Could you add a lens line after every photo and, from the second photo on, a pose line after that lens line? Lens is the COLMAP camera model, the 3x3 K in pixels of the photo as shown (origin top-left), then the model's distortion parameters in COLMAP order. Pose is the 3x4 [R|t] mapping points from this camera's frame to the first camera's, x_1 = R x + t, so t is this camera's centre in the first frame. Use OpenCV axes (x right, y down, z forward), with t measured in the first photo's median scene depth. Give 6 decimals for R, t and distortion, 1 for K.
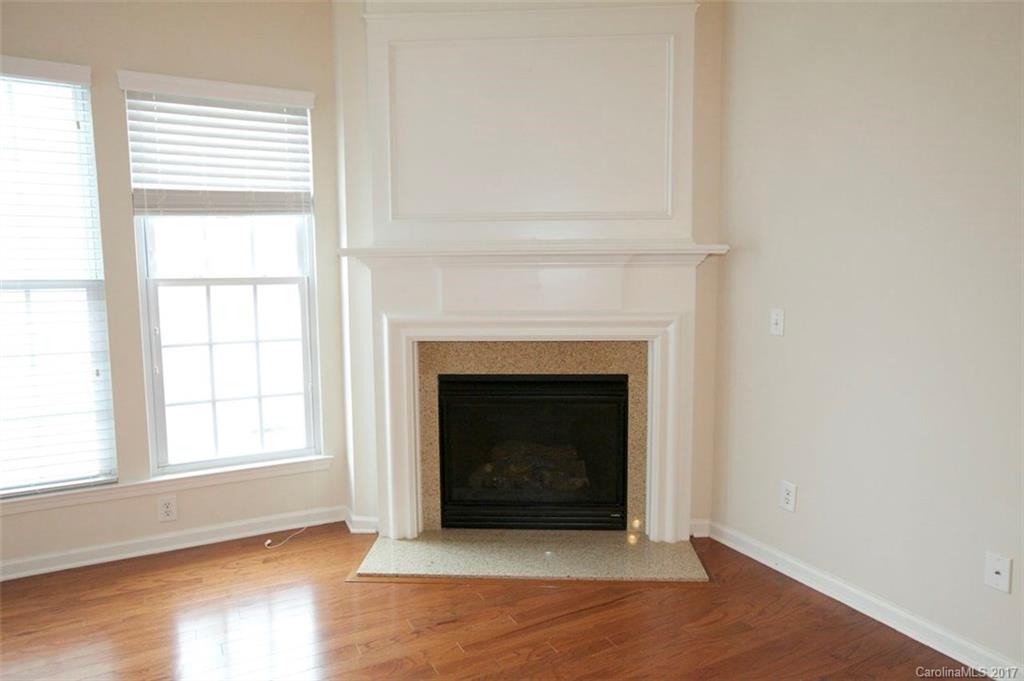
lens RADIAL K [[670.9, 0, 512.0], [0, 670.9, 340.5], [0, 0, 1]] dist [0.001910, 0.001275]
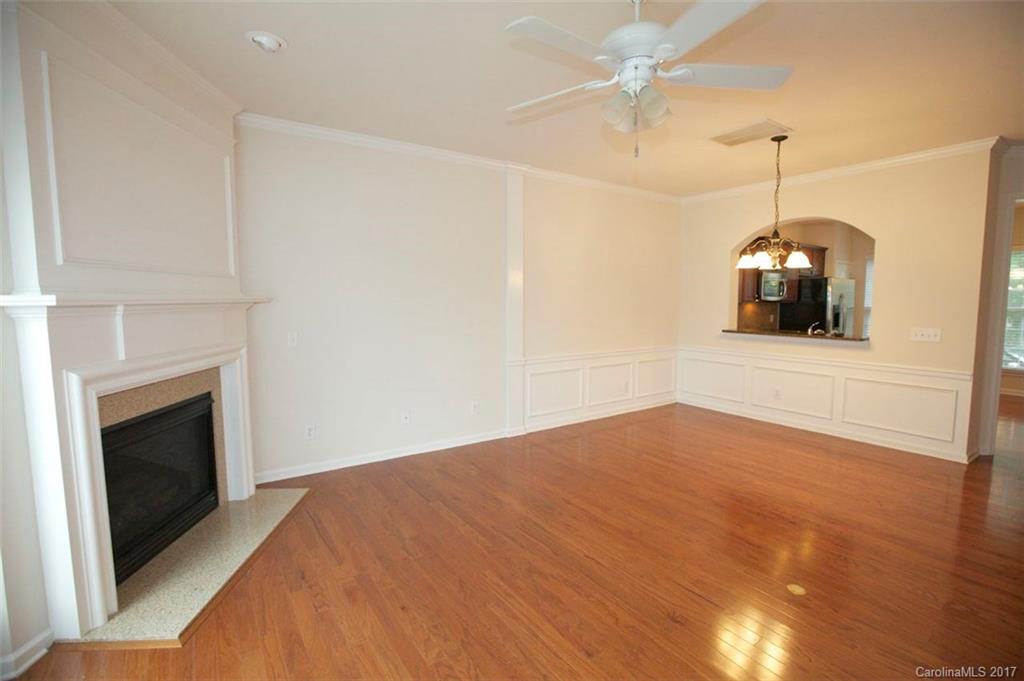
lens RADIAL K [[475.4, 0, 518.4], [0, 475.4, 330.4], [0, 0, 1]] dist [-0.032919, 0.000070]
pose [[-0.140389, -0.057705, 0.988413, -0.825177], [0.110771, 0.991117, 0.073596, -0.069386], [-0.983880, 0.119820, -0.132750, 0.501580]]
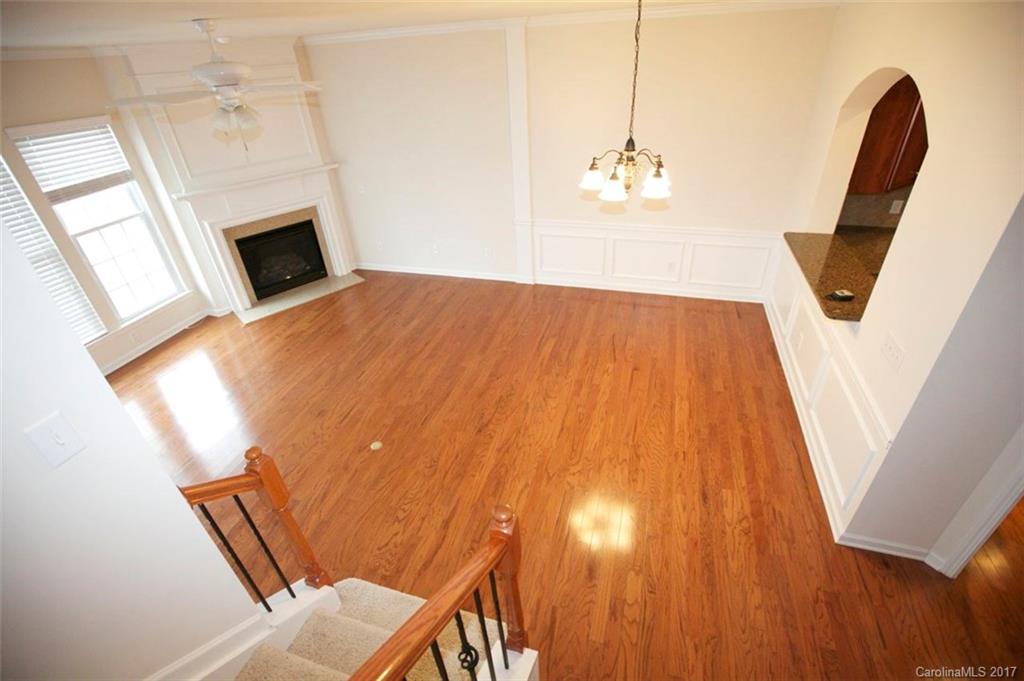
lens RADIAL K [[466.0, 0, 512.0], [0, 466.0, 340.5], [0, 0, 1]] dist [-0.056184, 0.016688]
pose [[0.695523, -0.408210, 0.591280, -0.527196], [0.126304, 0.879581, 0.458677, -0.251798], [-0.707315, -0.244339, 0.663328, -0.831317]]
